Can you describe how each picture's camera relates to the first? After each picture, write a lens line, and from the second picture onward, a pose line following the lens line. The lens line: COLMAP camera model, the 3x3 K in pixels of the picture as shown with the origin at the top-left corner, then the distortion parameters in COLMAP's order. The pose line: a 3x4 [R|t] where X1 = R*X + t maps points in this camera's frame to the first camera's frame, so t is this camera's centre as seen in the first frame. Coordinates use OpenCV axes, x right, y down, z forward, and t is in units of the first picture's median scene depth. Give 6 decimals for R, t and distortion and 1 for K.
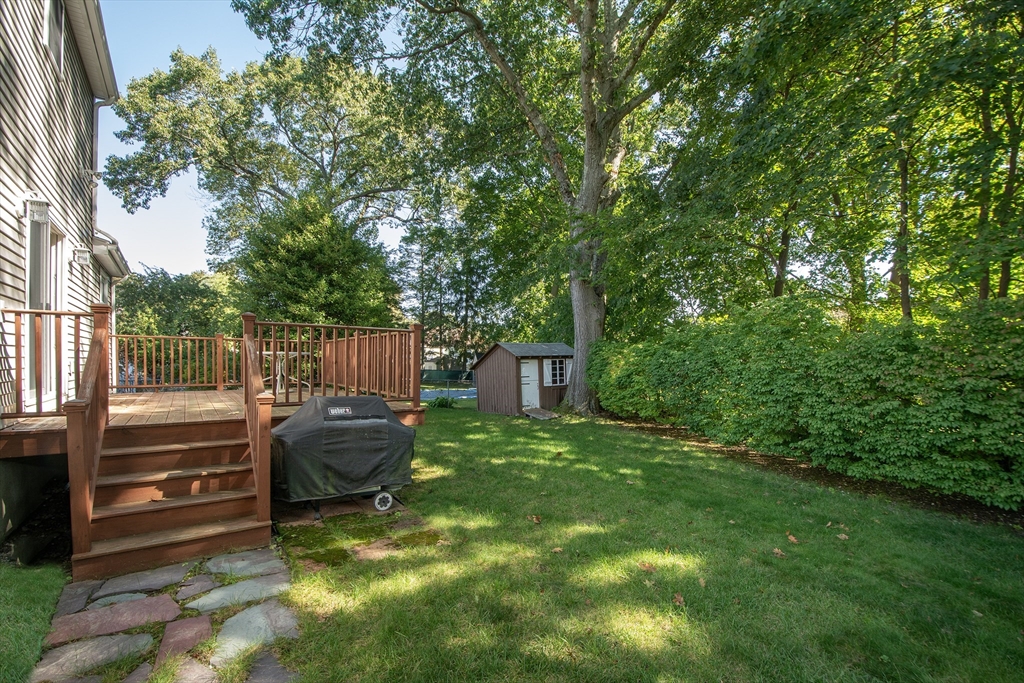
lens RADIAL K [[461.8, 0, 515.5], [0, 461.8, 365.2], [0, 0, 1]] dist [-0.003456, -0.000548]
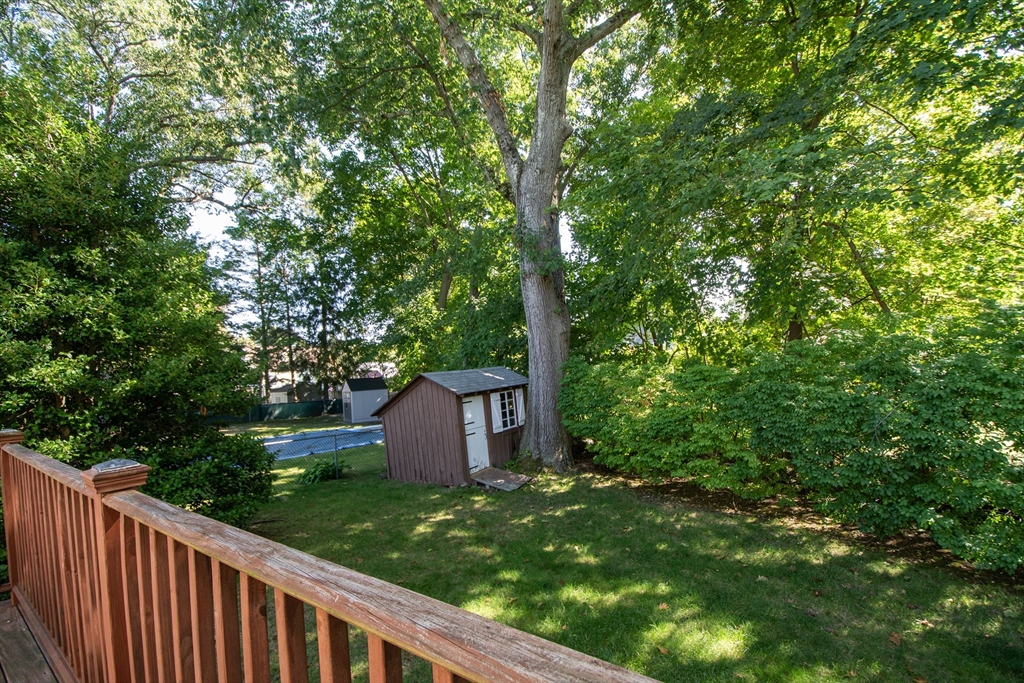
lens RADIAL K [[449.7, 0, 515.6], [0, 449.7, 369.3], [0, 0, 1]] dist [-0.000730, -0.000279]
pose [[0.944389, -0.058952, 0.323504, -0.057651], [0.062910, 0.998018, -0.001782, -0.022517], [-0.322757, 0.022034, 0.946225, 0.179637]]
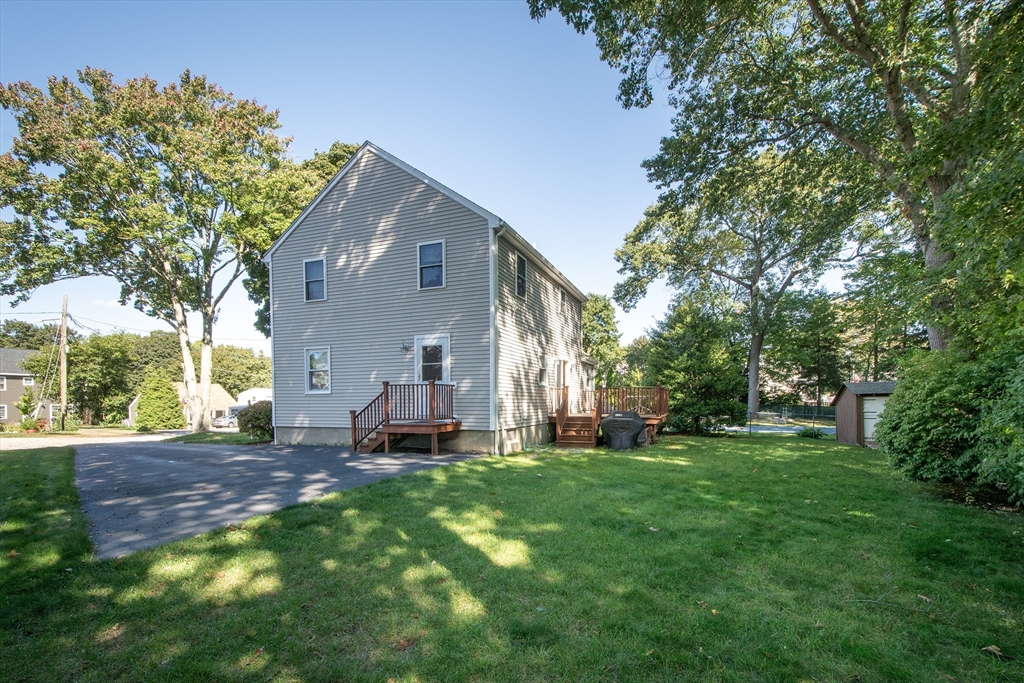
lens RADIAL K [[467.9, 0, 513.5], [0, 467.9, 416.2], [0, 0, 1]] dist [0.000335, -0.000026]
pose [[0.535433, 0.015562, -0.844434, 0.262074], [0.003121, 0.999787, 0.020404, 0.005064], [0.844572, -0.013561, 0.535270, -0.179245]]
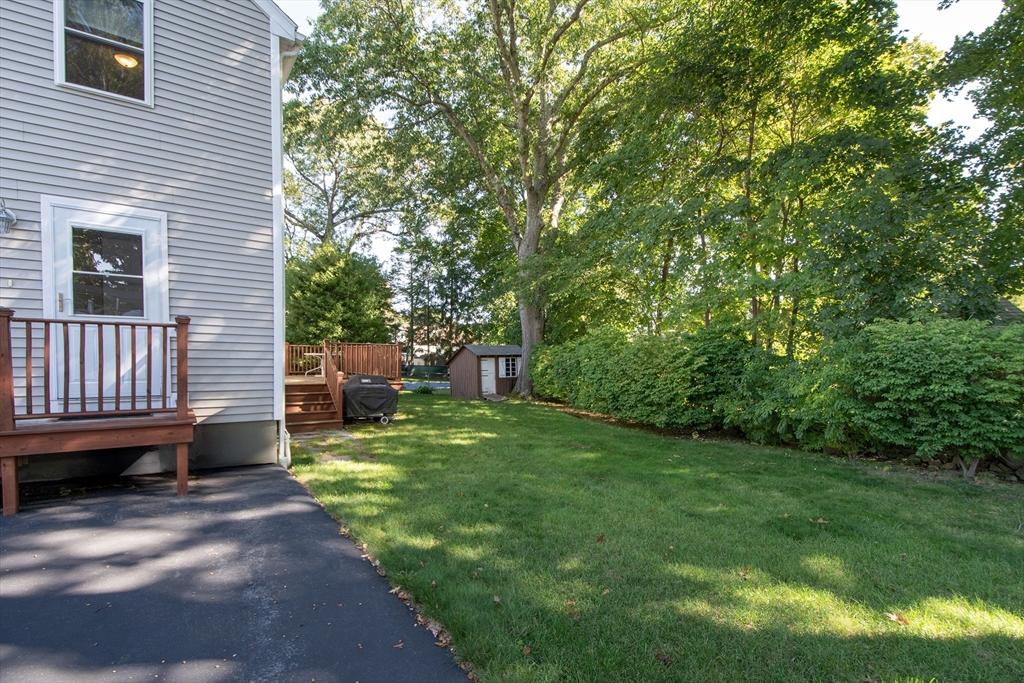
lens RADIAL K [[479.8, 0, 513.6], [0, 479.8, 370.4], [0, 0, 1]] dist [0.000125, -0.000336]
pose [[0.999987, 0.004012, 0.003137, 0.049076], [-0.004068, 0.999825, 0.018253, -0.000521], [-0.003063, -0.018266, 0.999828, -0.194775]]
